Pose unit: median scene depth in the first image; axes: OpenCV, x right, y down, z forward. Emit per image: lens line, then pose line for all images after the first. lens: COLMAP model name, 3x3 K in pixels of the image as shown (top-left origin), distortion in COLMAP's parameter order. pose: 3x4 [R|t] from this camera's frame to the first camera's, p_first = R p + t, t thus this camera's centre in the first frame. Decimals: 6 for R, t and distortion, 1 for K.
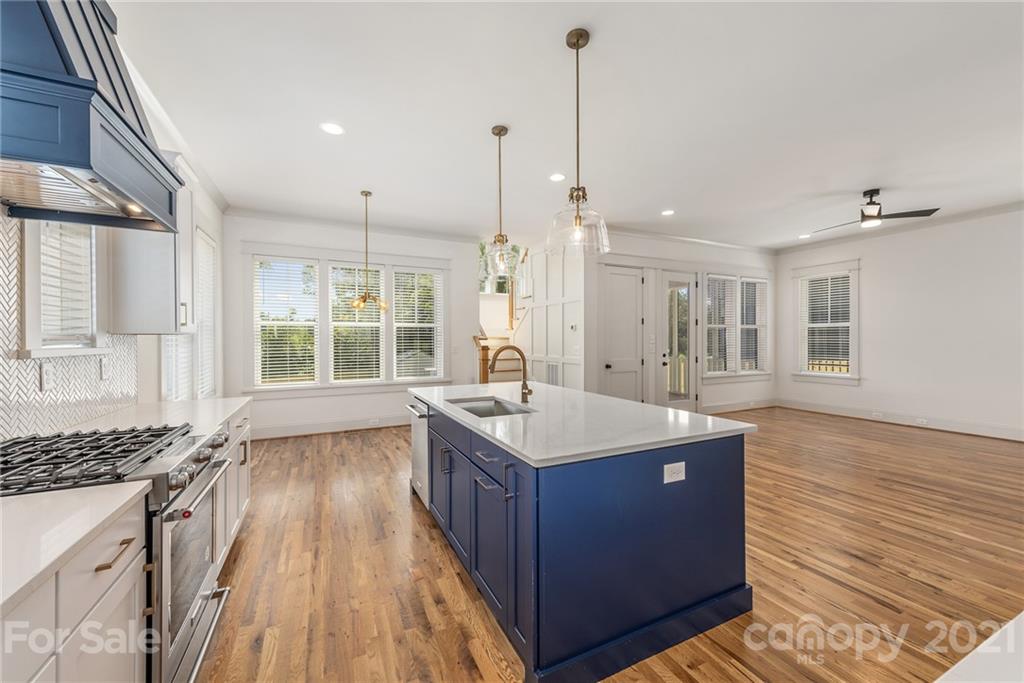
lens RADIAL K [[399.1, 0, 516.8], [0, 399.1, 339.5], [0, 0, 1]] dist [0.014941, -0.003094]
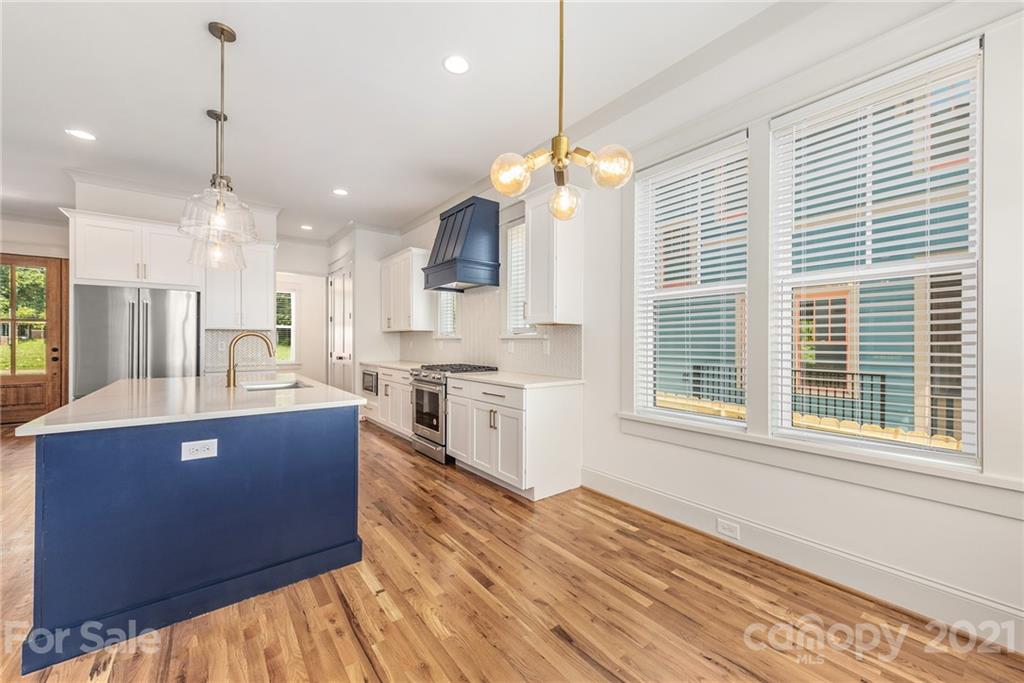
lens RADIAL K [[399.1, 0, 522.8], [0, 399.1, 342.1], [0, 0, 1]] dist [0.014941, -0.003094]
pose [[-0.975795, 0.000851, -0.218686, -0.210128], [0.000960, 0.999999, -0.000393, 0.017950], [0.218686, -0.000594, -0.975795, 0.938166]]
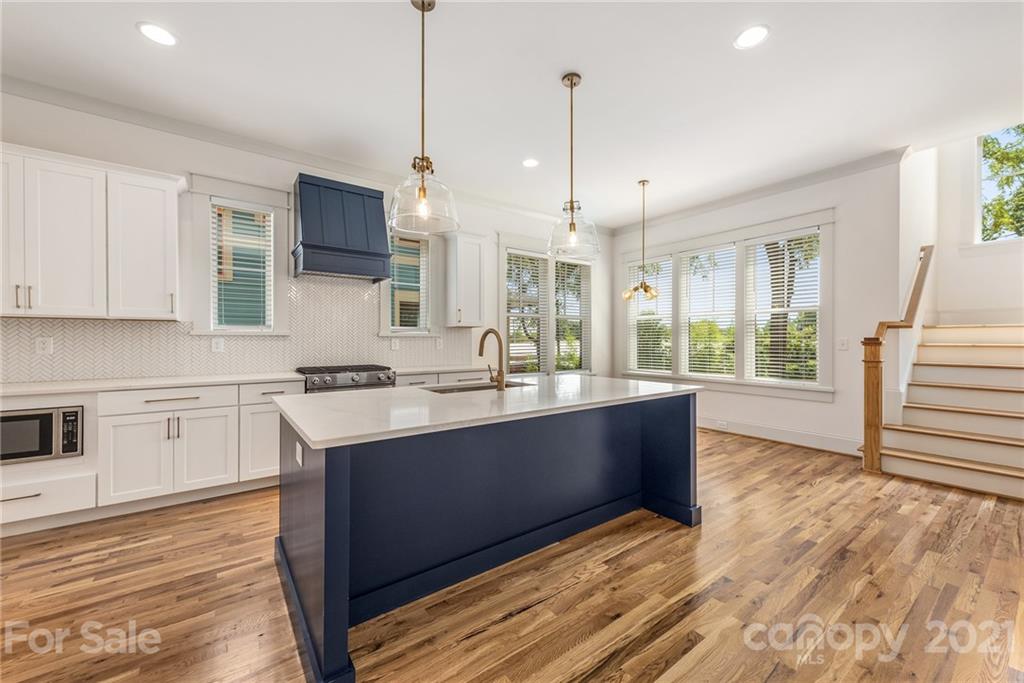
lens RADIAL K [[399.1, 0, 515.5], [0, 399.1, 340.6], [0, 0, 1]] dist [0.014941, -0.003094]
pose [[0.183922, 0.007554, -0.982912, 0.401881], [-0.000120, 0.999971, 0.007663, 0.014967], [0.982941, -0.001291, 0.183917, 0.373955]]
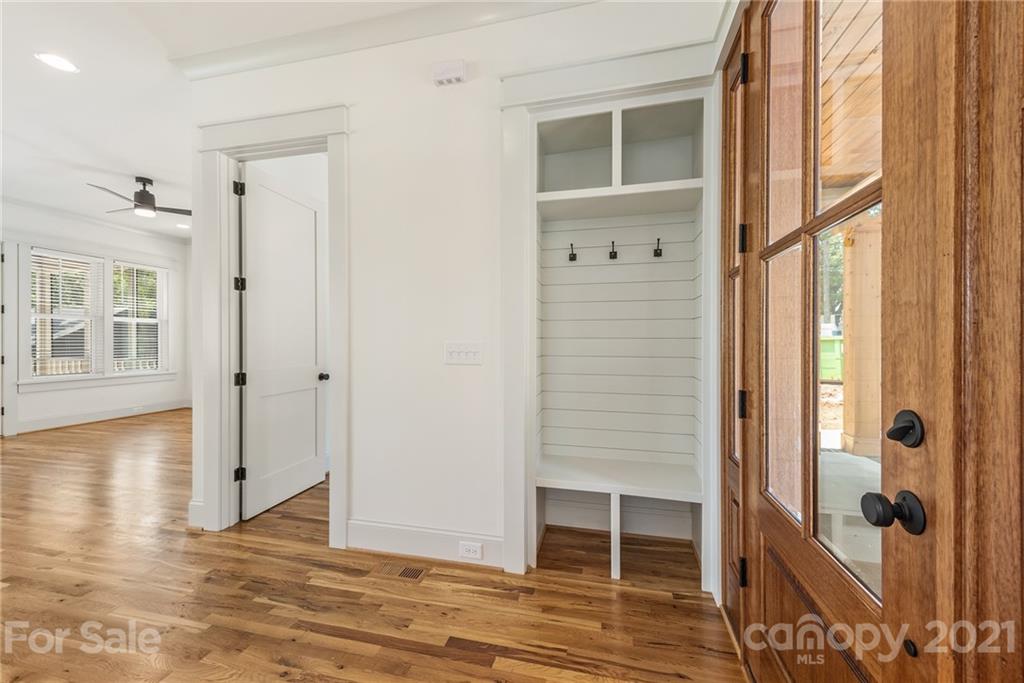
lens RADIAL K [[399.1, 0, 514.4], [0, 399.1, 338.6], [0, 0, 1]] dist [0.014941, -0.003094]
pose [[0.638721, 0.007030, 0.769406, 0.517976], [-0.005807, 0.999974, -0.004316, 0.008790], [-0.769417, -0.001711, 0.638745, -0.218703]]
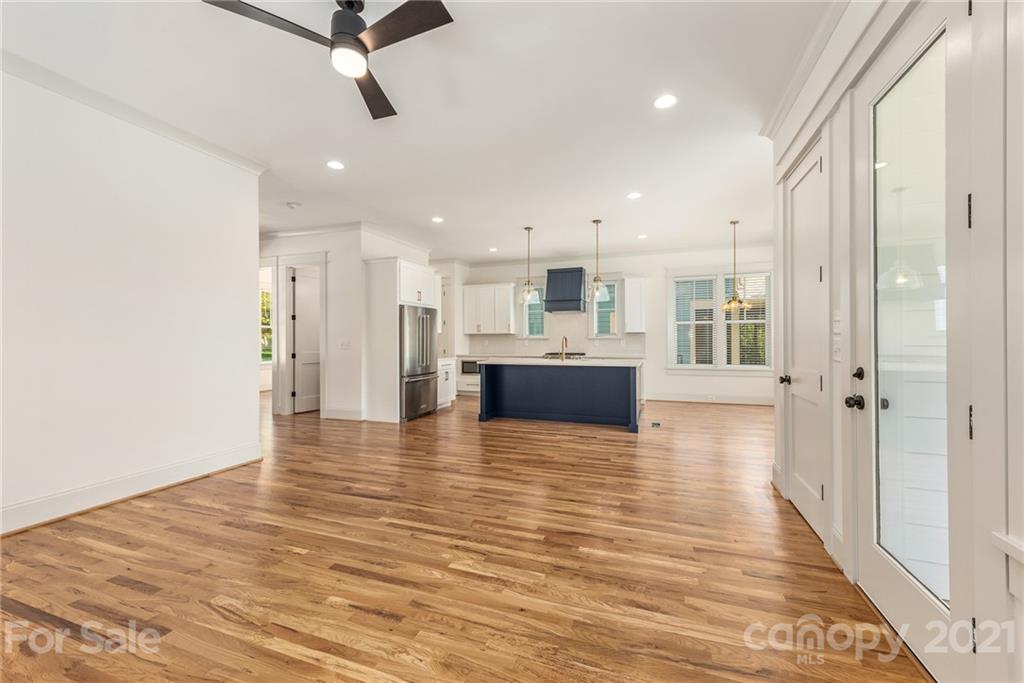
lens RADIAL K [[399.1, 0, 519.4], [0, 399.1, 340.3], [0, 0, 1]] dist [0.014941, -0.003094]
pose [[-0.718058, 0.006380, -0.695954, 0.779014], [0.006098, 0.999977, 0.002875, 0.012944], [0.695957, -0.002180, -0.718080, 1.070668]]
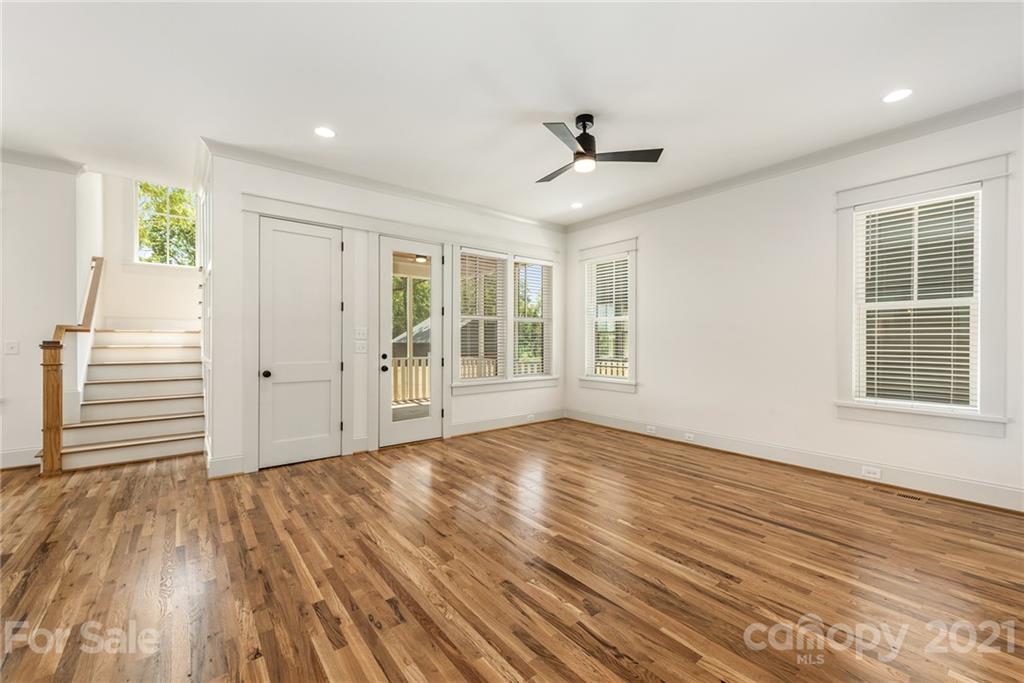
lens RADIAL K [[416.7, 0, 518.3], [0, 416.7, 341.2], [0, 0, 1]] dist [0.003570, -0.000248]
pose [[0.974827, 0.005392, 0.222895, 0.450301], [-0.006514, 0.999970, 0.004301, 0.008265], [-0.222865, -0.005645, 0.974833, 0.241901]]
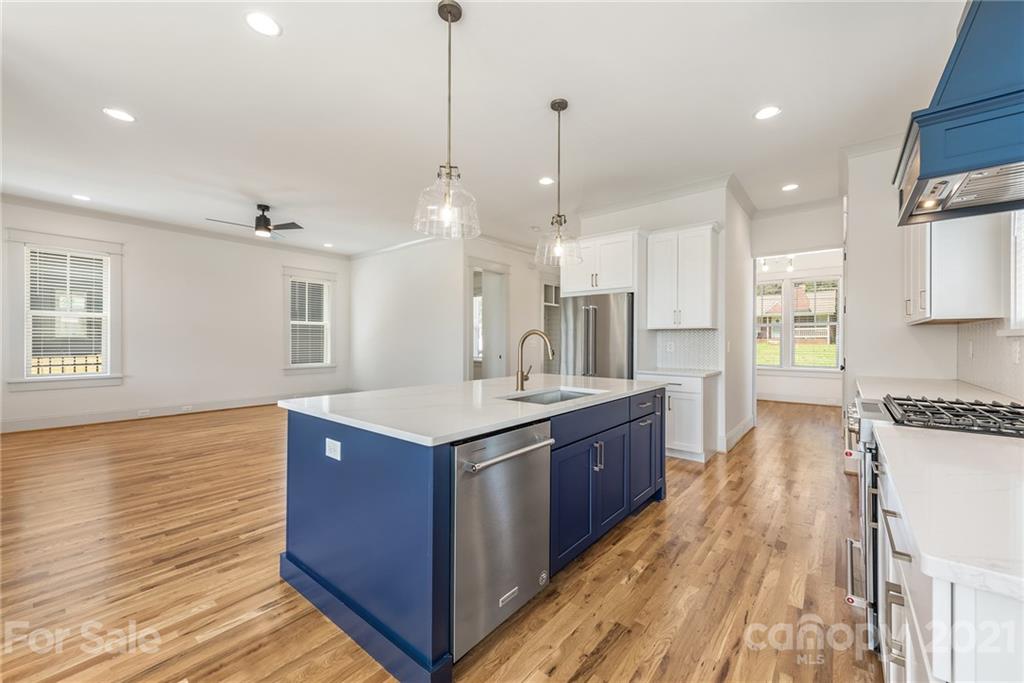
lens RADIAL K [[399.1, 0, 519.0], [0, 399.1, 343.4], [0, 0, 1]] dist [0.014941, -0.003094]
pose [[-0.423226, -0.004276, 0.906014, -0.361146], [-0.004000, 0.999988, 0.002851, 0.017170], [-0.906015, -0.002418, -0.423238, 0.606003]]
